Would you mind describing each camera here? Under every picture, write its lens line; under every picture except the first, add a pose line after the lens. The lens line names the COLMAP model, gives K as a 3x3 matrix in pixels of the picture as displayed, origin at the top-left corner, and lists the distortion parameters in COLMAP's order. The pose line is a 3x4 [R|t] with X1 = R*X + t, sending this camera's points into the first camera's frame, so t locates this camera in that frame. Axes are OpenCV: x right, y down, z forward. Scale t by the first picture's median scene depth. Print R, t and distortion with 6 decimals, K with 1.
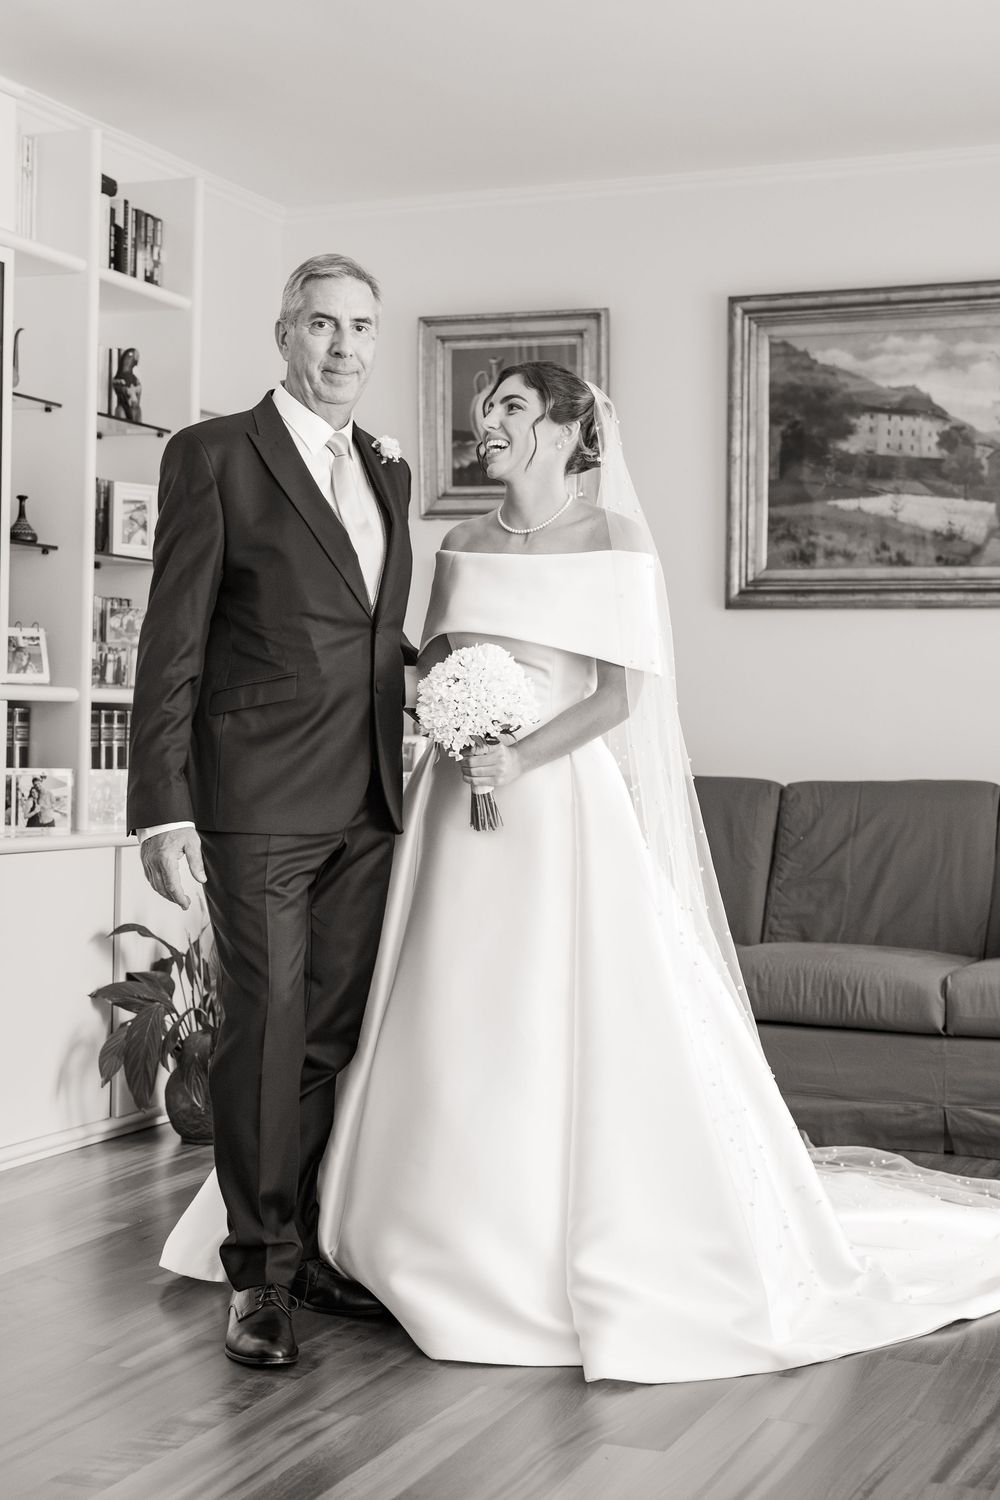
lens RADIAL K [[2185.0, 0, 500.0], [0, 2185.0, 750.0], [0, 0, 1]] dist [-0.002654, -0.013630]
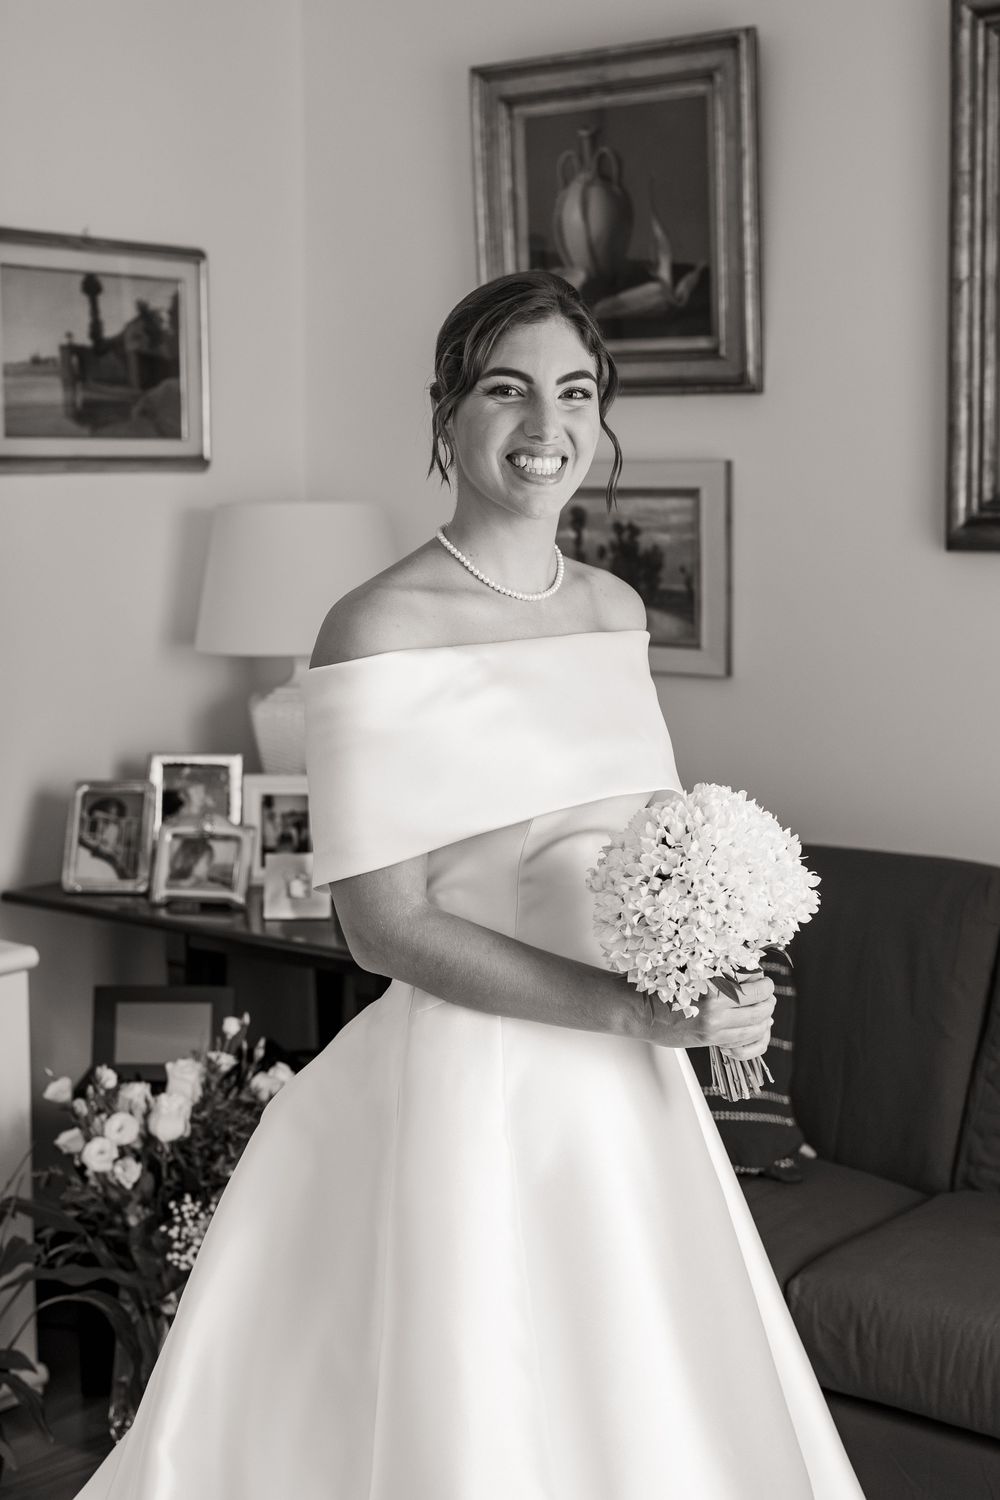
lens RADIAL K [[2185.0, 0, 500.0], [0, 2185.0, 750.0], [0, 0, 1]] dist [-0.002654, -0.013630]
pose [[0.960351, 0.008946, -0.278650, 0.151496], [0.020646, 0.994459, 0.103080, -0.074114], [0.278028, -0.104746, 0.954845, 0.416524]]
